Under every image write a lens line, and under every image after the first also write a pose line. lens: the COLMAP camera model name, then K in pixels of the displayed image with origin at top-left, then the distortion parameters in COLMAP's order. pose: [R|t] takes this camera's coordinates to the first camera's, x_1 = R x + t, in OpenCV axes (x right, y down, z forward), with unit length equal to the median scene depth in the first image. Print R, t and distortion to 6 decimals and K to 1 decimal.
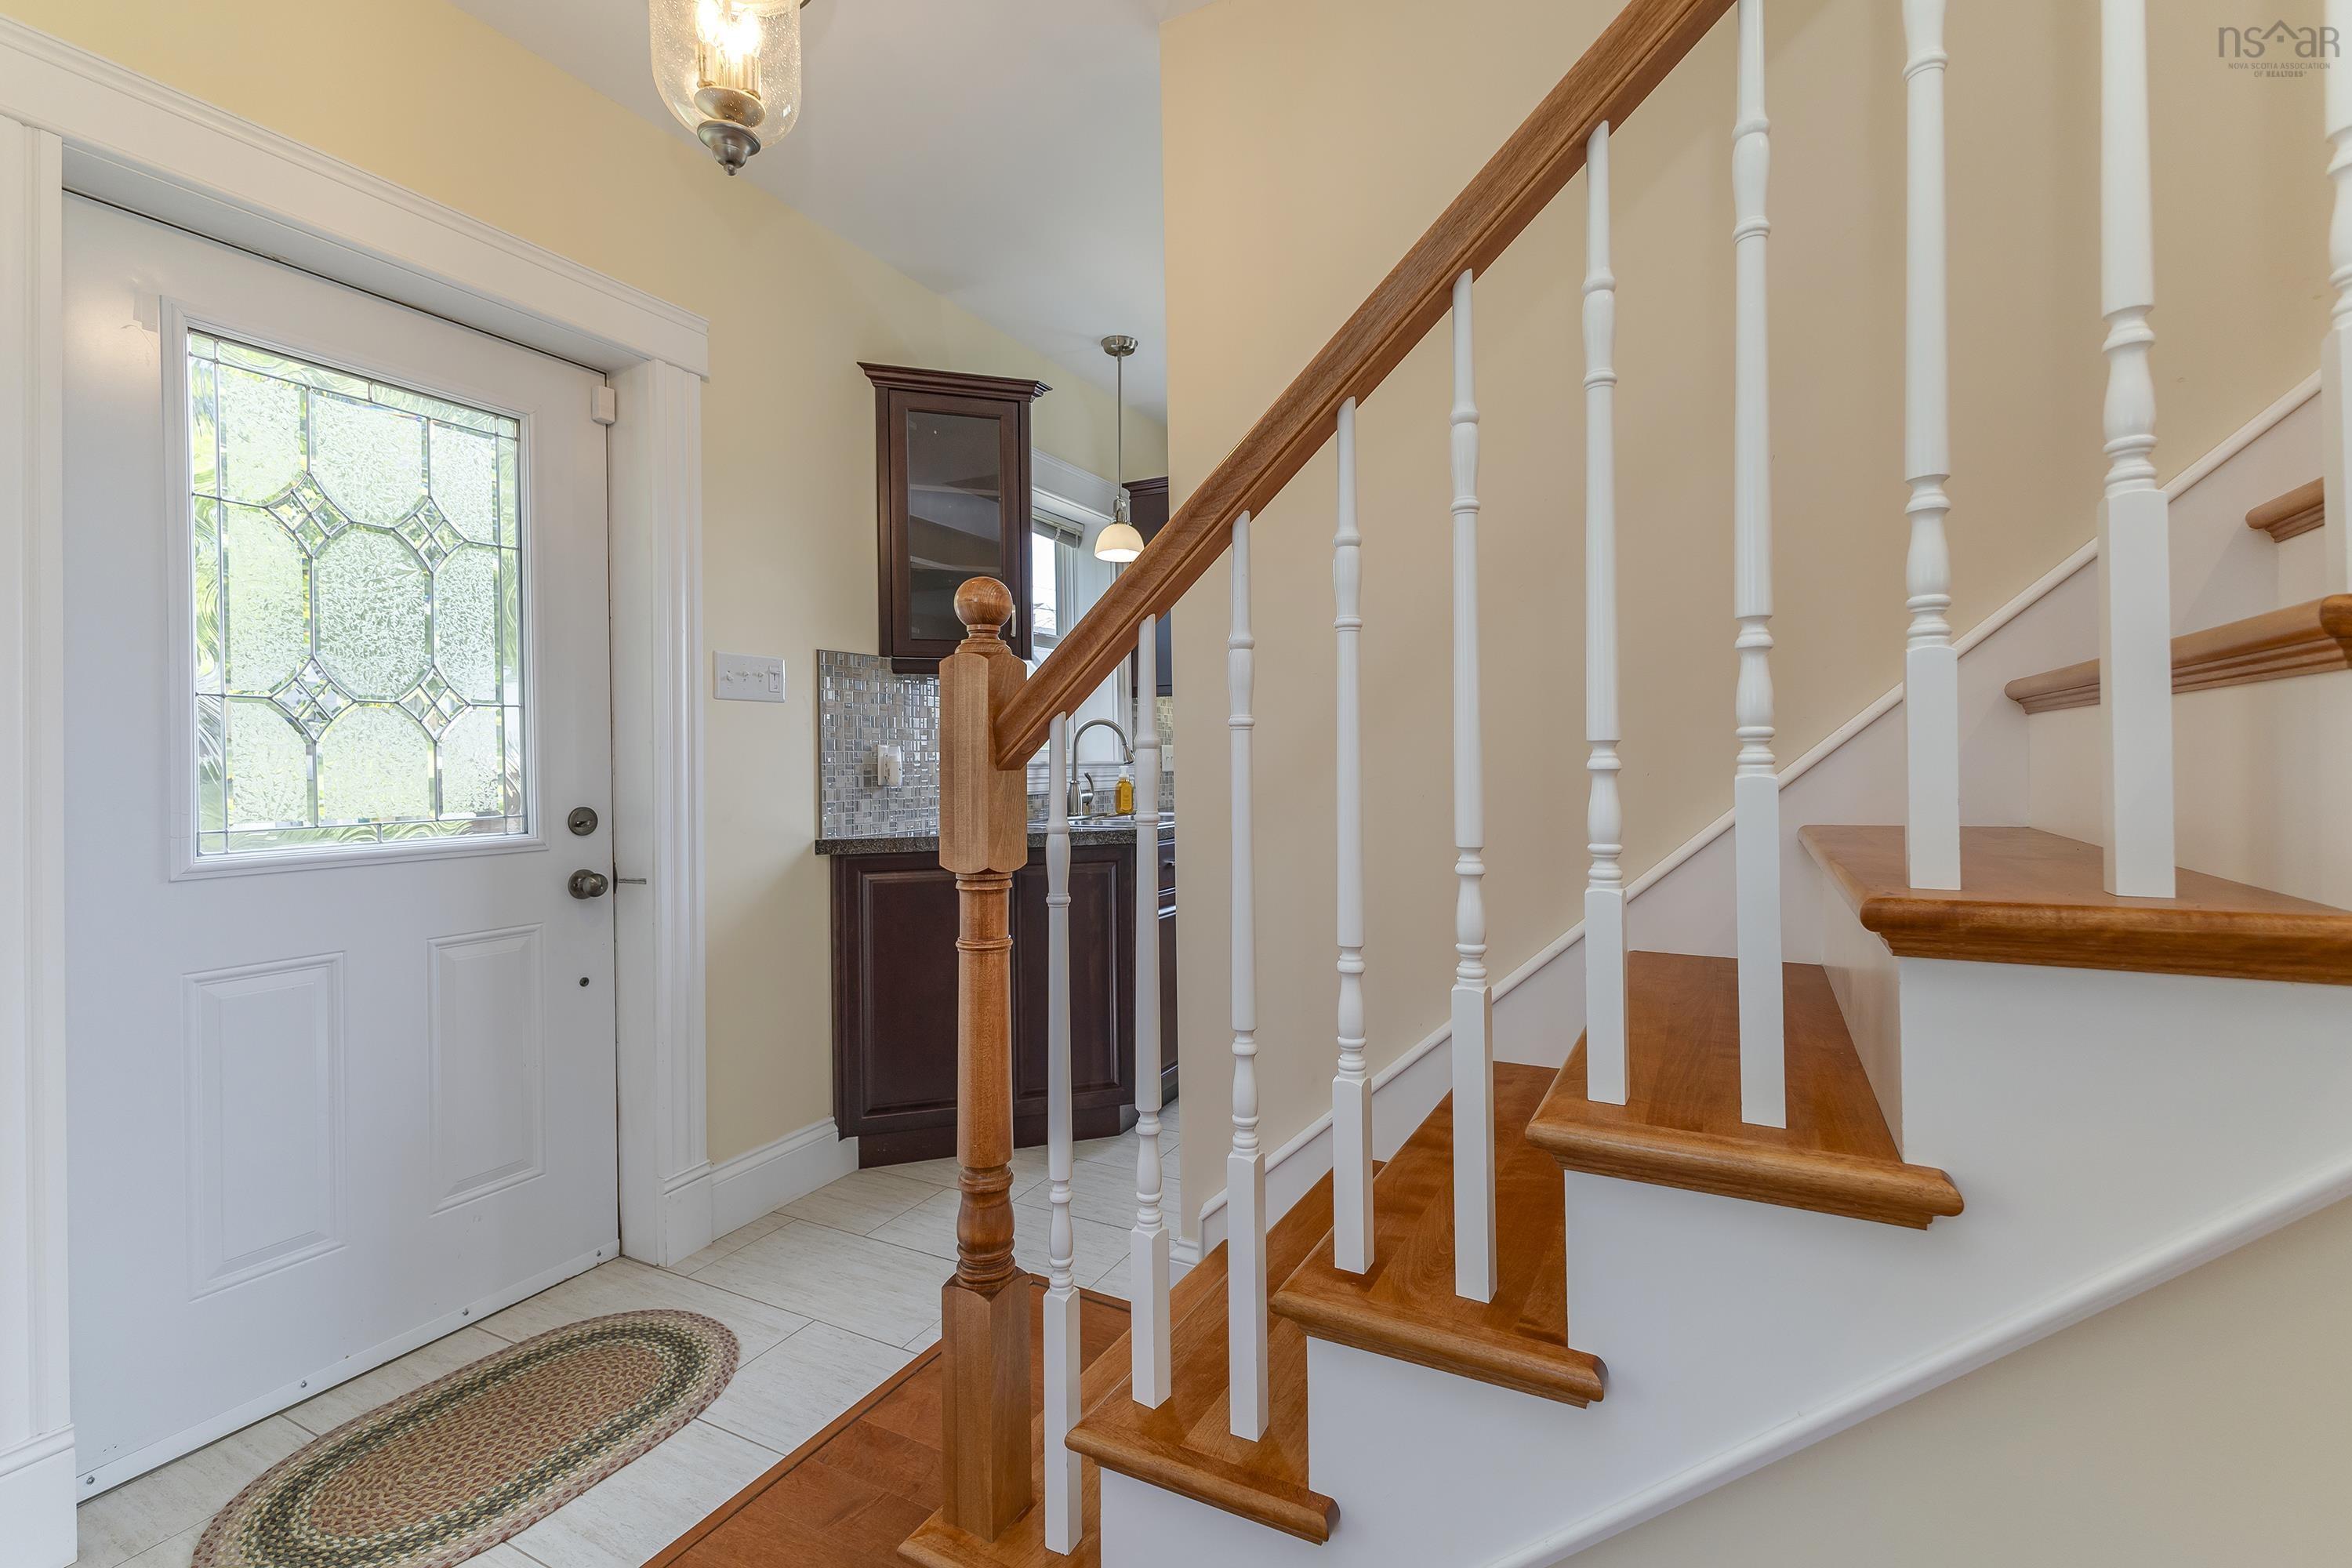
lens RADIAL K [[1019.2, 0, 1171.5], [0, 1019.2, 773.9], [0, 0, 1]] dist [0.003098, 0.000203]
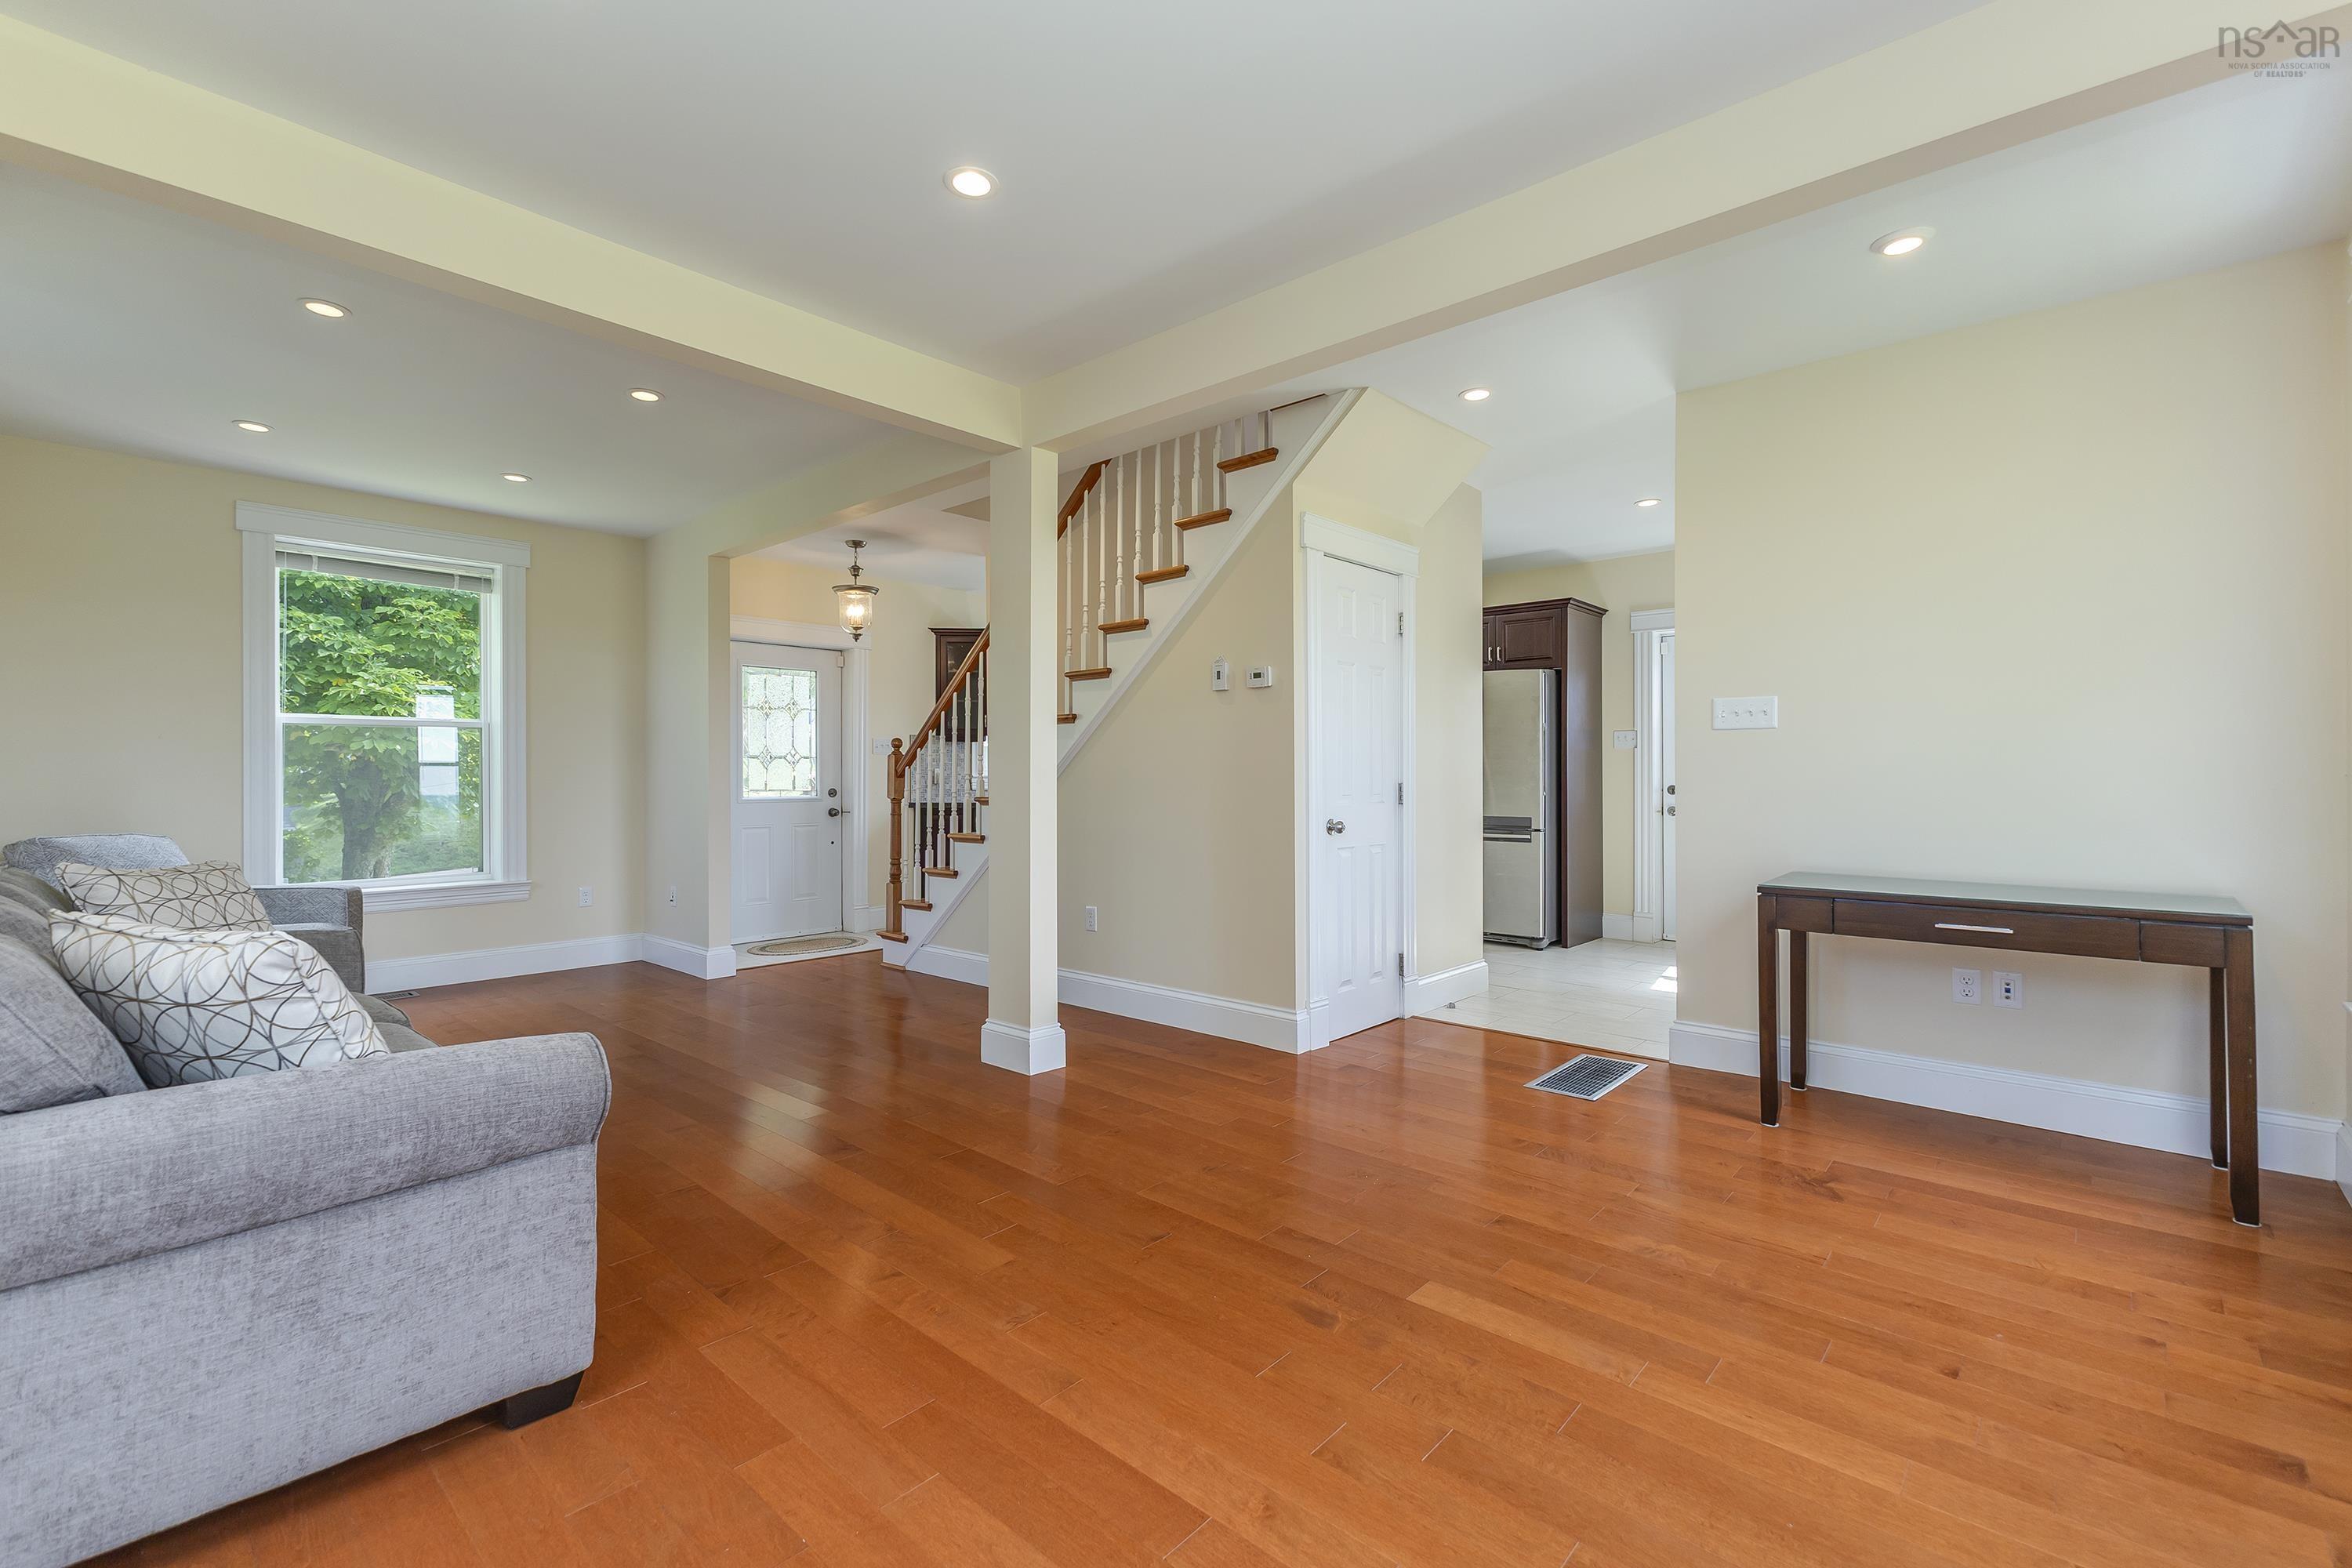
lens RADIAL K [[1019.2, 0, 1183.8], [0, 1019.2, 769.3], [0, 0, 1]] dist [0.003098, 0.000203]
pose [[0.973897, 0.013053, -0.226614, 1.241382], [-0.012611, 0.999915, 0.003398, -0.053346], [0.226639, -0.000452, 0.973979, -1.900343]]
